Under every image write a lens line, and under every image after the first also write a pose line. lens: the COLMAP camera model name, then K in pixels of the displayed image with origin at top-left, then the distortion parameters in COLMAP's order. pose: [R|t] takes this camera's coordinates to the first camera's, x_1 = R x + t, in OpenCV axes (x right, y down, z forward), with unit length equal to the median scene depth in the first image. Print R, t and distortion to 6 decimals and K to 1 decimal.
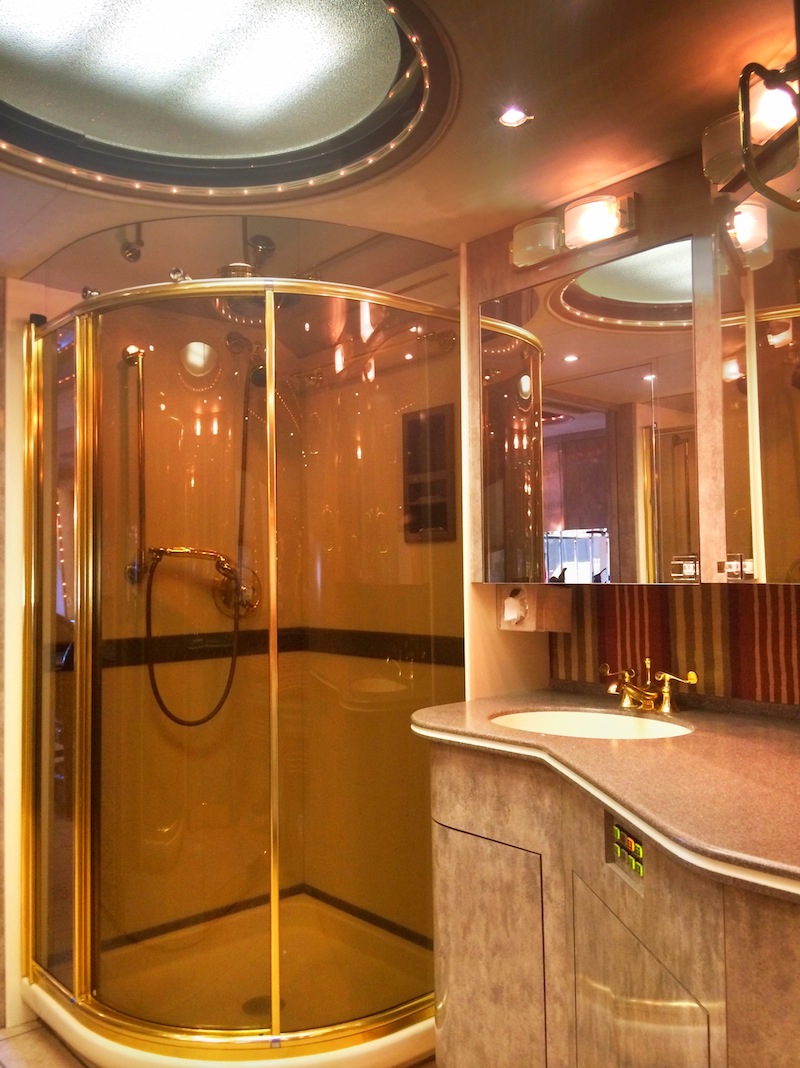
lens RADIAL K [[899.0, 0, 397.7], [0, 899.0, 537.1], [0, 0, 1]] dist [0.053295, -0.086866]
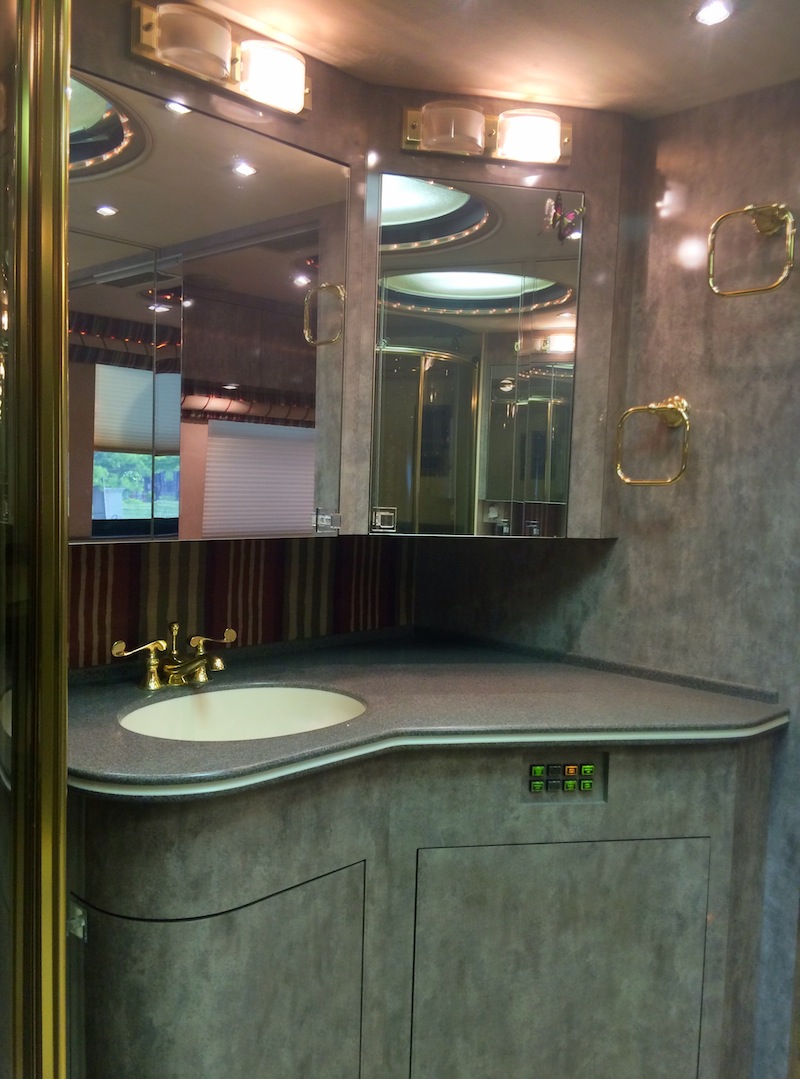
lens RADIAL K [[940.7, 0, 378.4], [0, 940.7, 545.5], [0, 0, 1]] dist [0.061010, -0.026910]
pose [[-0.079185, -0.066943, 0.994610, -0.701143], [-0.070316, 0.995632, 0.061414, -0.004102], [-0.994377, -0.065074, -0.083546, 1.051037]]
